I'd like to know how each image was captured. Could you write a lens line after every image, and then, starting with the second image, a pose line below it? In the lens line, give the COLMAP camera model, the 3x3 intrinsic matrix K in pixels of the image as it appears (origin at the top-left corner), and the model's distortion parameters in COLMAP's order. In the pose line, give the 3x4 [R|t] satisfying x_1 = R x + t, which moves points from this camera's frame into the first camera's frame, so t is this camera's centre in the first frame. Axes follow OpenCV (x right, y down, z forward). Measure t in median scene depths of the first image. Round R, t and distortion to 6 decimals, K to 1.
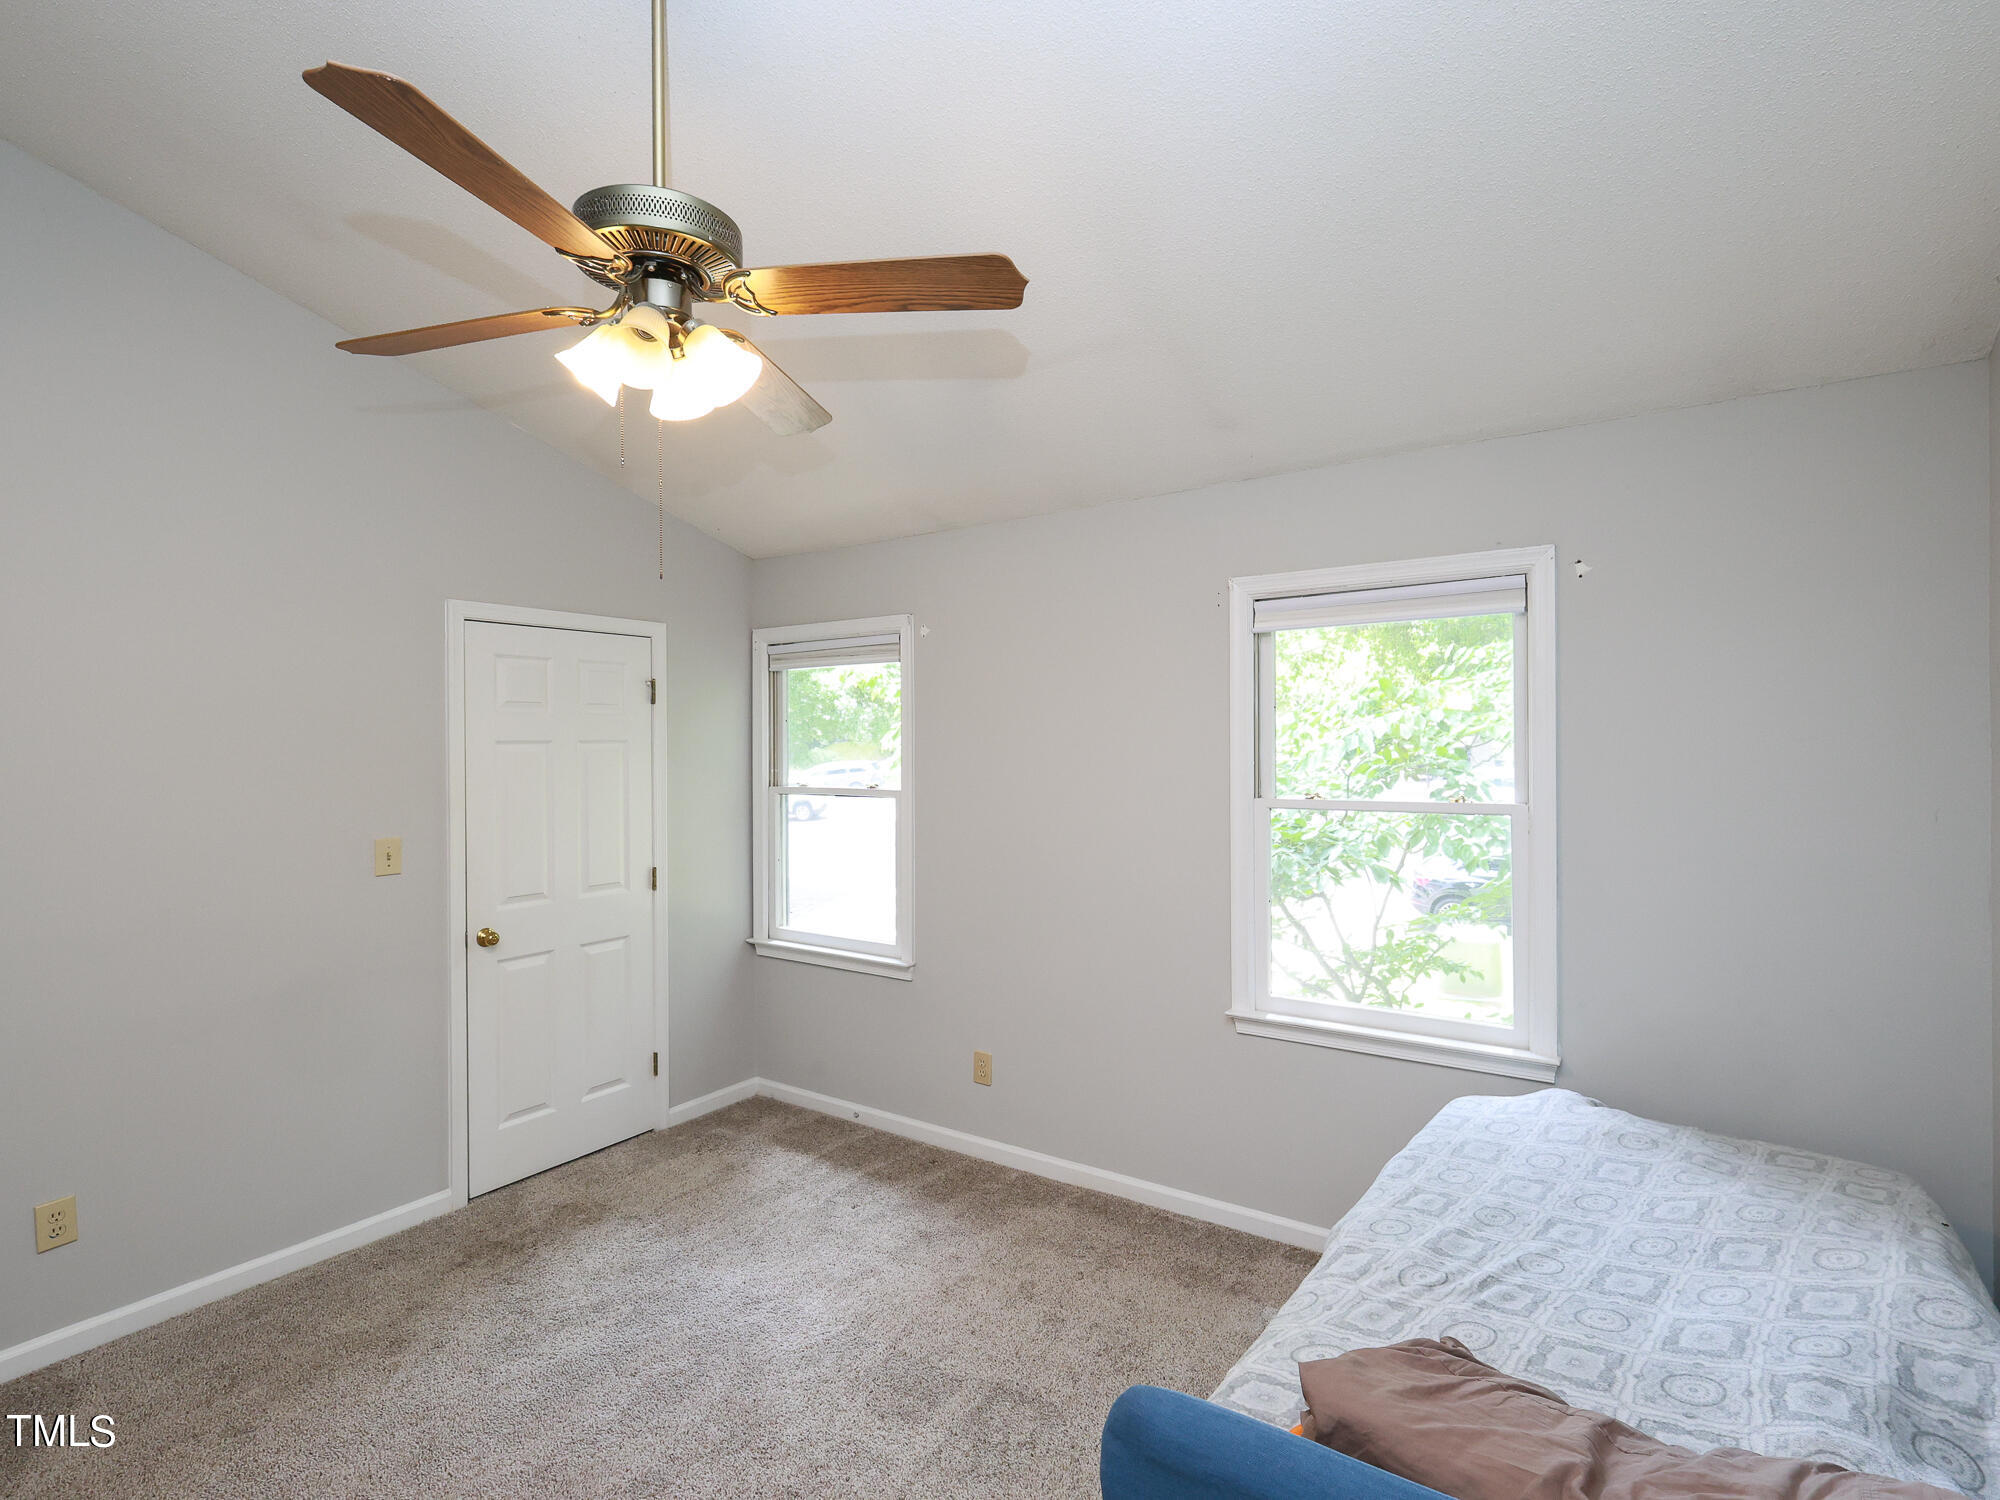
lens RADIAL K [[941.2, 0, 1001.6], [0, 941.2, 779.2], [0, 0, 1]] dist [0.000039, 0.000138]
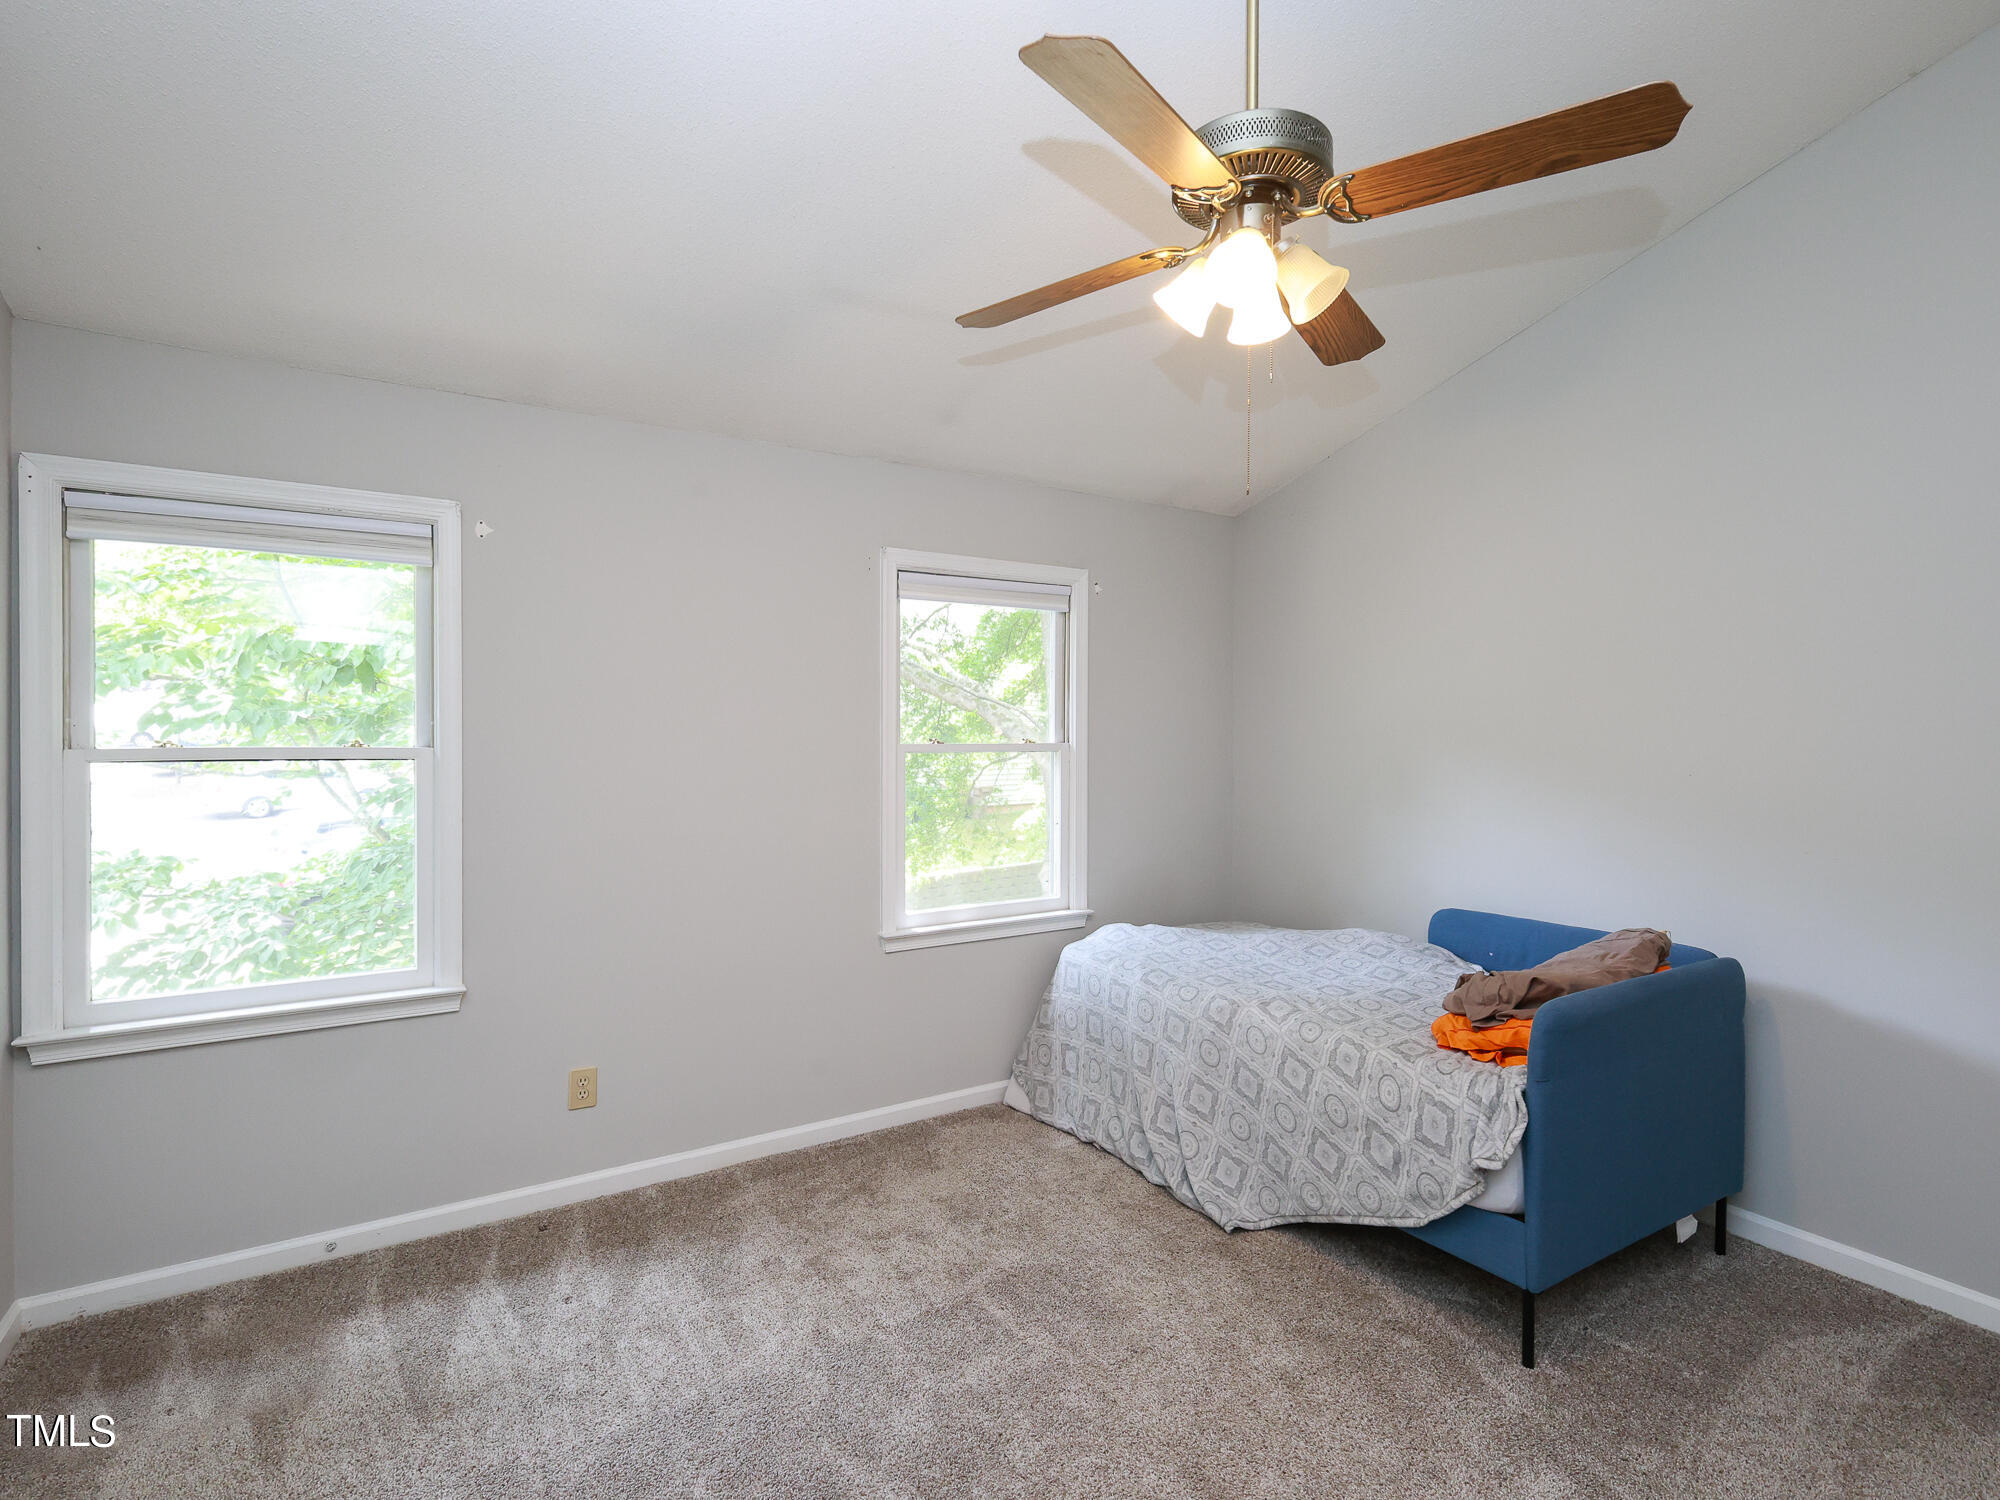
lens RADIAL K [[980.0, 0, 1013.6], [0, 980.0, 752.0], [0, 0, 1]] dist [0.000239, -0.000079]
pose [[0.416296, -0.024037, 0.908912, -0.650353], [0.015627, 0.999692, 0.019281, 0.008529], [-0.909095, 0.006177, 0.416543, 0.326617]]
